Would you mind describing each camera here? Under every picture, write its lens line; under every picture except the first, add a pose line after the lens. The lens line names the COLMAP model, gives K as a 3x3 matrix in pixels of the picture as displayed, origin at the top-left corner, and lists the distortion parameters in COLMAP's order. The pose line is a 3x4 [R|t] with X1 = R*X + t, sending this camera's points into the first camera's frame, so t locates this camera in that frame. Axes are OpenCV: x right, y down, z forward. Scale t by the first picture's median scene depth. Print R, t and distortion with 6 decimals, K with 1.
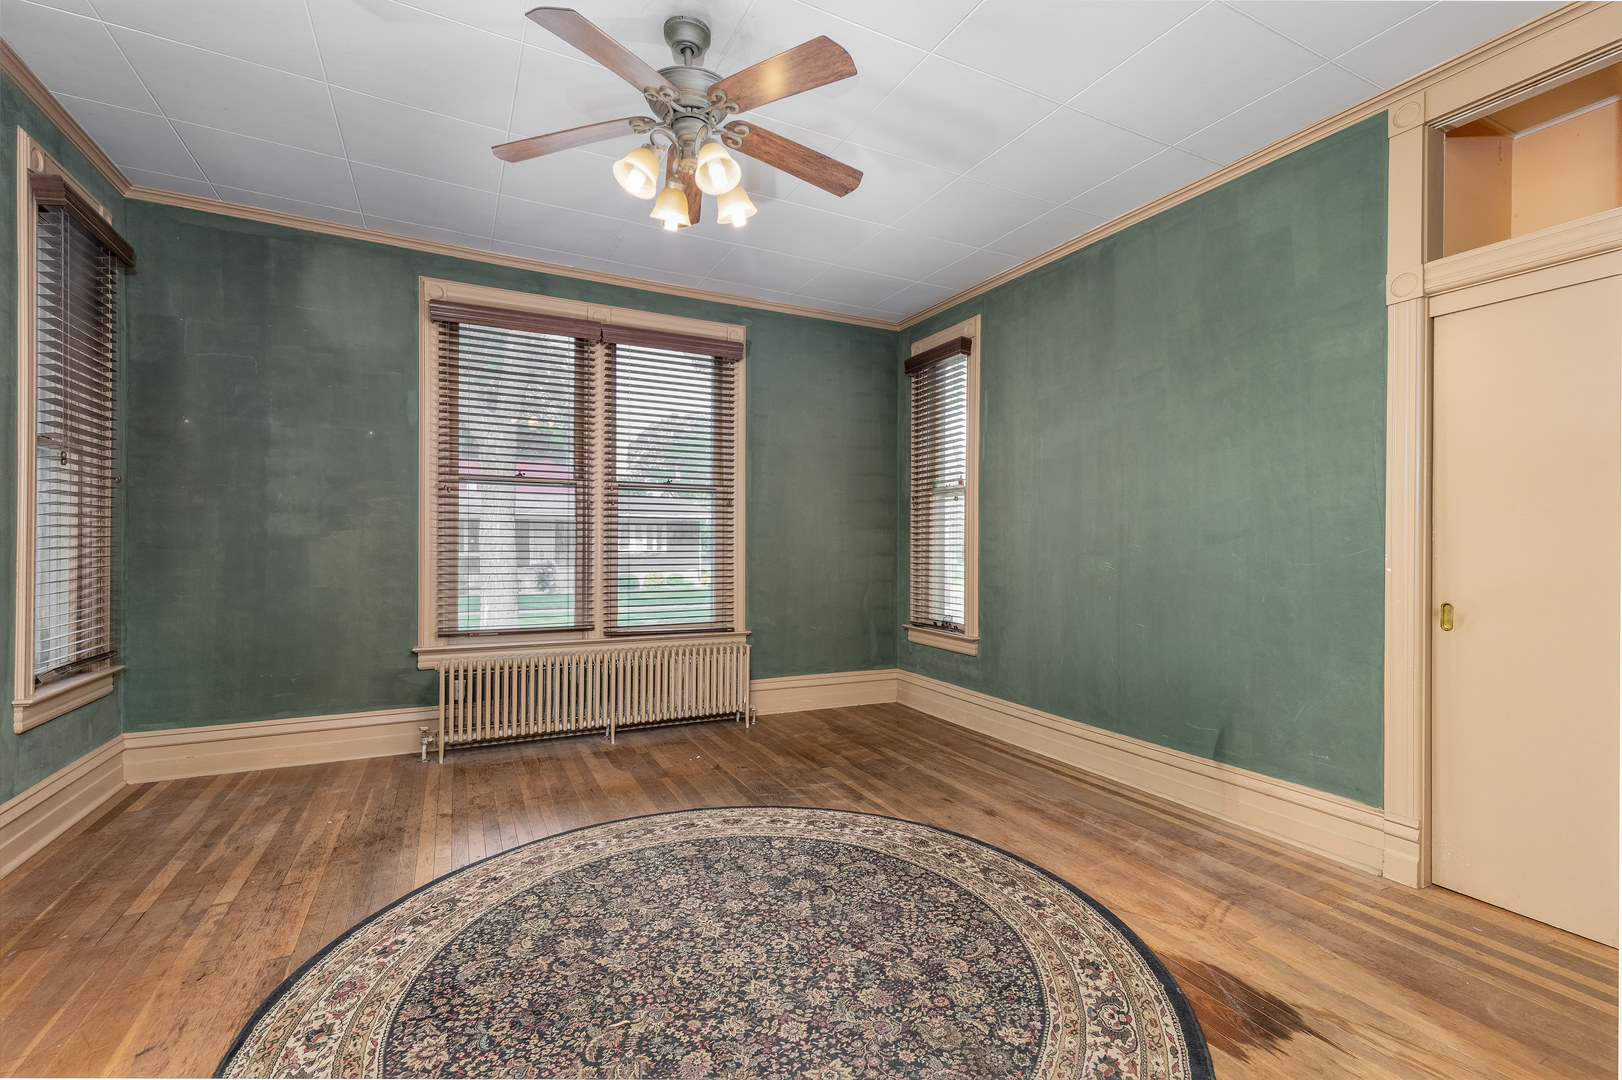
lens RADIAL K [[726.9, 0, 814.7], [0, 726.9, 542.2], [0, 0, 1]] dist [-0.000107, -0.000173]
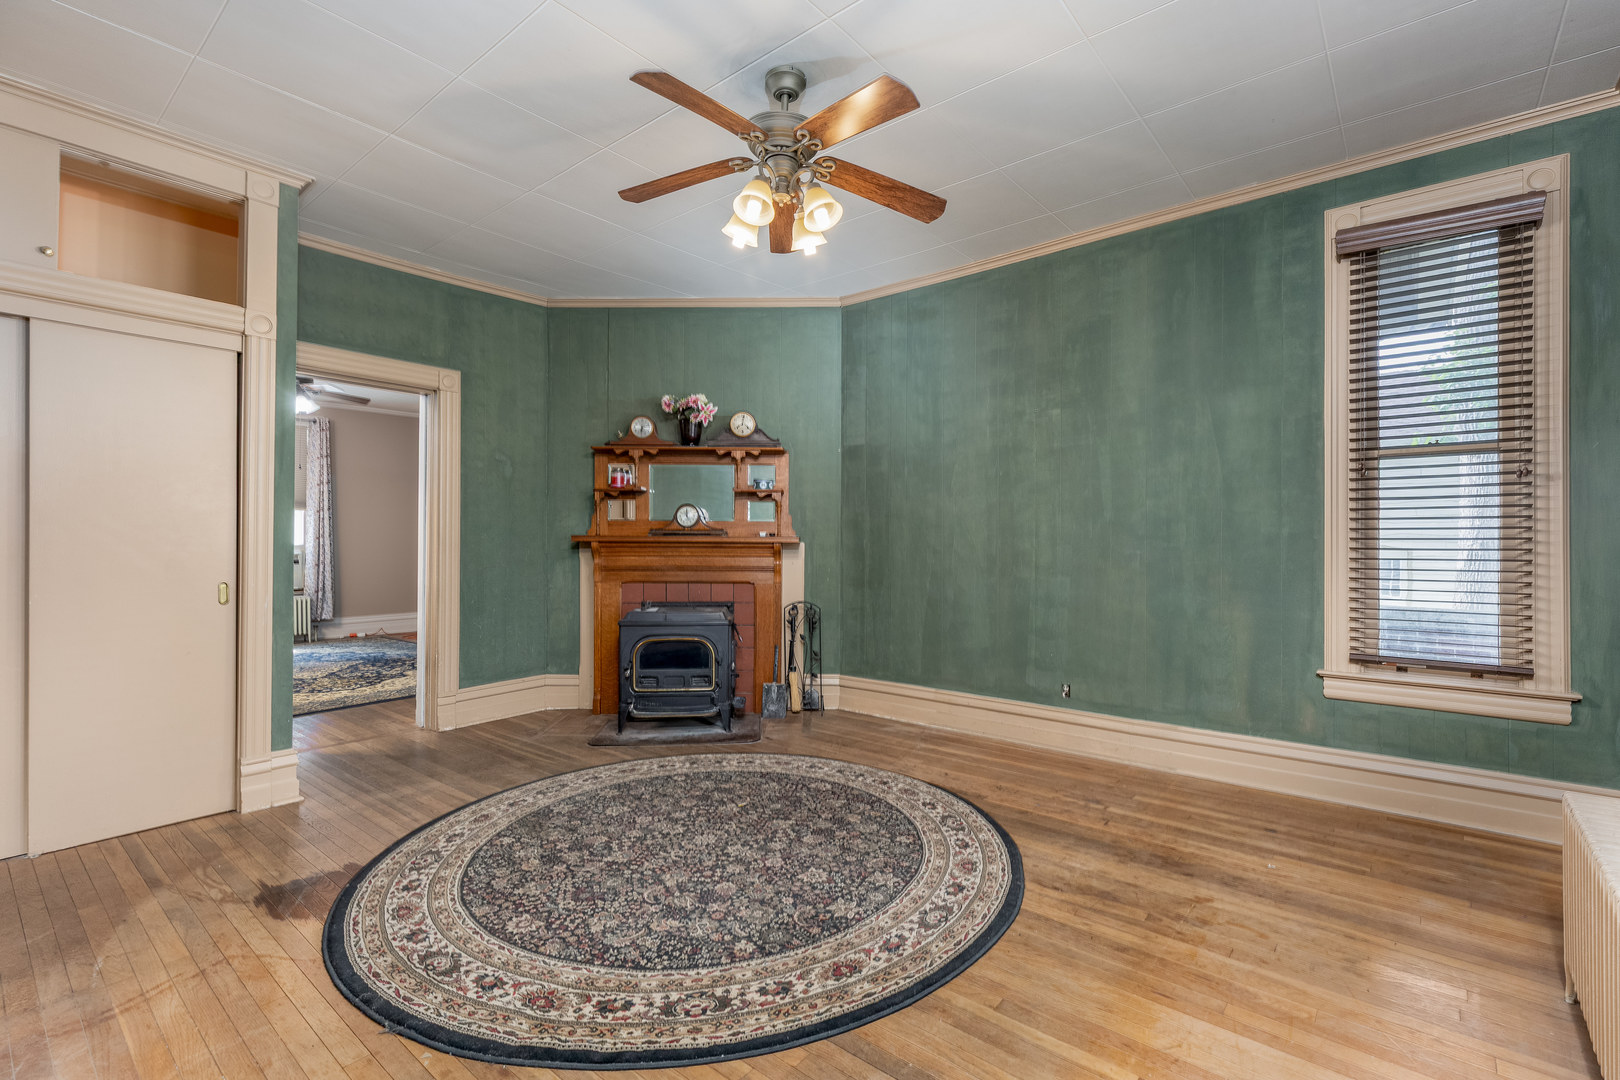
lens RADIAL K [[726.0, 0, 810.4], [0, 726.0, 541.7], [0, 0, 1]] dist [-0.000107, -0.000173]
pose [[-0.919458, -0.005661, -0.393148, 0.203293], [-0.005681, 0.999983, -0.001113, 0.011552], [0.393147, 0.001210, -0.919475, 1.935311]]
